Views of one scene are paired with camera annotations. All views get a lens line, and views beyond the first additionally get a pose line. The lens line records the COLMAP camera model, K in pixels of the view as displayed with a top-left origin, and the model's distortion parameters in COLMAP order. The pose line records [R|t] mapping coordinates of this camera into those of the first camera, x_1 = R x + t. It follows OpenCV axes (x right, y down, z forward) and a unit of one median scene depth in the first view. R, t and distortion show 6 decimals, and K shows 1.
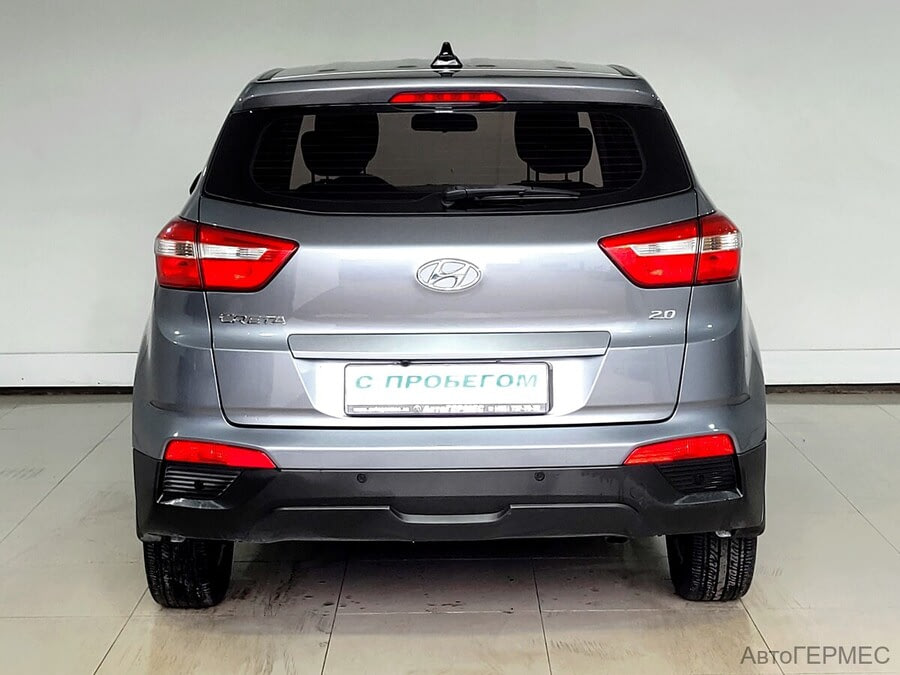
lens RADIAL K [[872.7, 0, 450.0], [0, 872.7, 337.5], [0, 0, 1]] dist [0.010656, -0.000360]
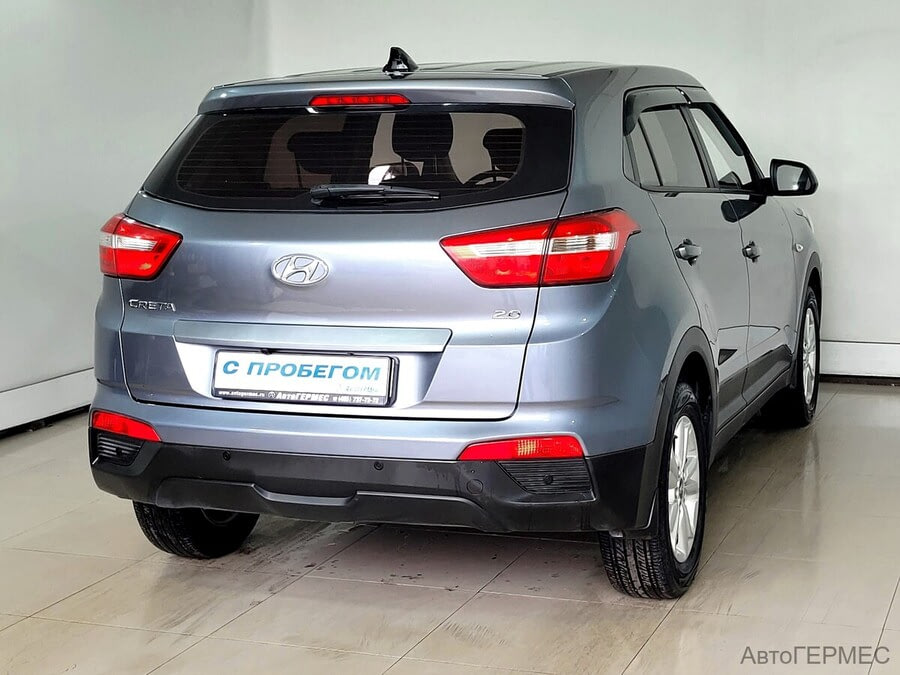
lens RADIAL K [[803.3, 0, 450.0], [0, 803.3, 337.5], [0, 0, 1]] dist [0.015738, 0.004257]
pose [[0.983039, 0.040452, -0.178879, 0.341251], [-0.036768, 0.999039, 0.023866, -0.019178], [0.179672, -0.016884, 0.983582, 0.073859]]
